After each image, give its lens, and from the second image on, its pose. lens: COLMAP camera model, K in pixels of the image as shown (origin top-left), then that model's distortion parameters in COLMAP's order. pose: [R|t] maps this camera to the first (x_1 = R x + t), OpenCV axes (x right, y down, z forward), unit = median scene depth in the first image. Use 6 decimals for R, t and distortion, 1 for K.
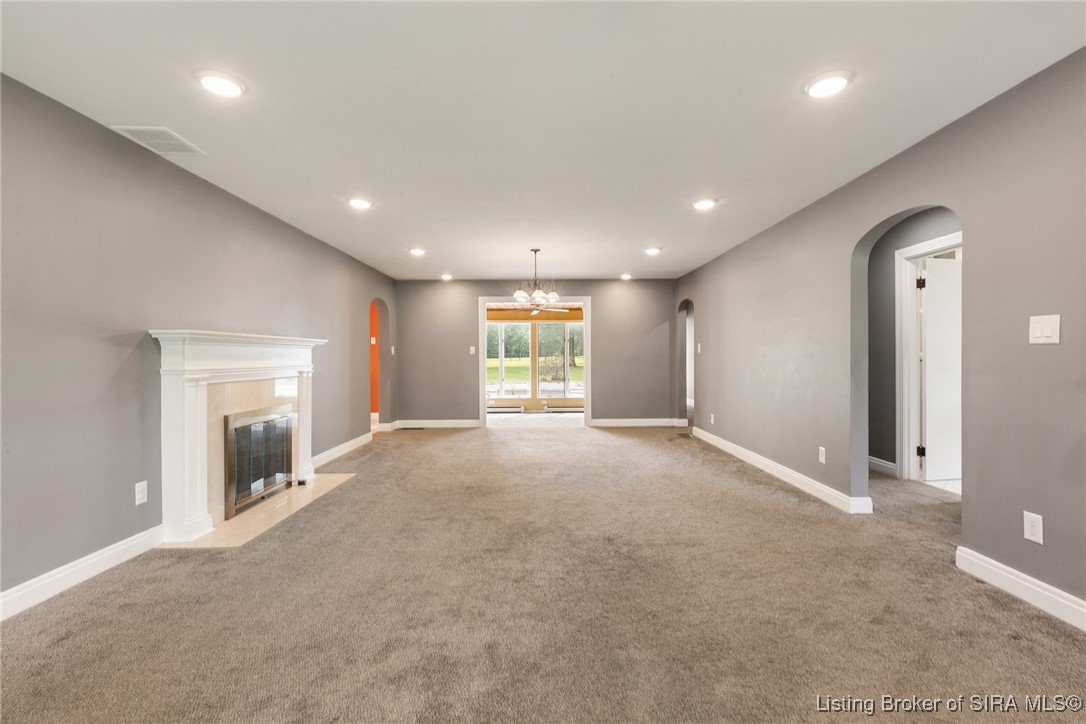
lens RADIAL K [[491.1, 0, 544.0], [0, 491.1, 360.5], [0, 0, 1]] dist [0.003951, 0.000133]
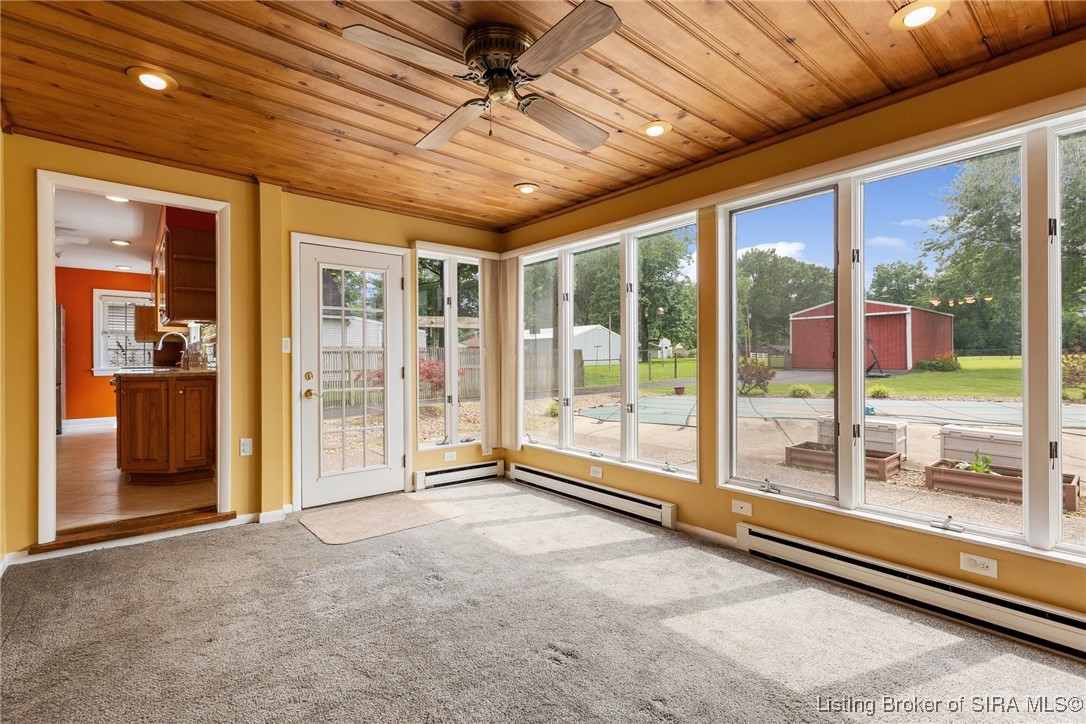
lens RADIAL K [[491.1, 0, 541.9], [0, 491.1, 358.7], [0, 0, 1]] dist [0.003951, 0.000133]
pose [[0.625583, 0.001423, -0.780156, 0.142192], [-0.001676, 0.999998, 0.000480, 0.003669], [0.780156, 0.001007, 0.625585, 0.747490]]
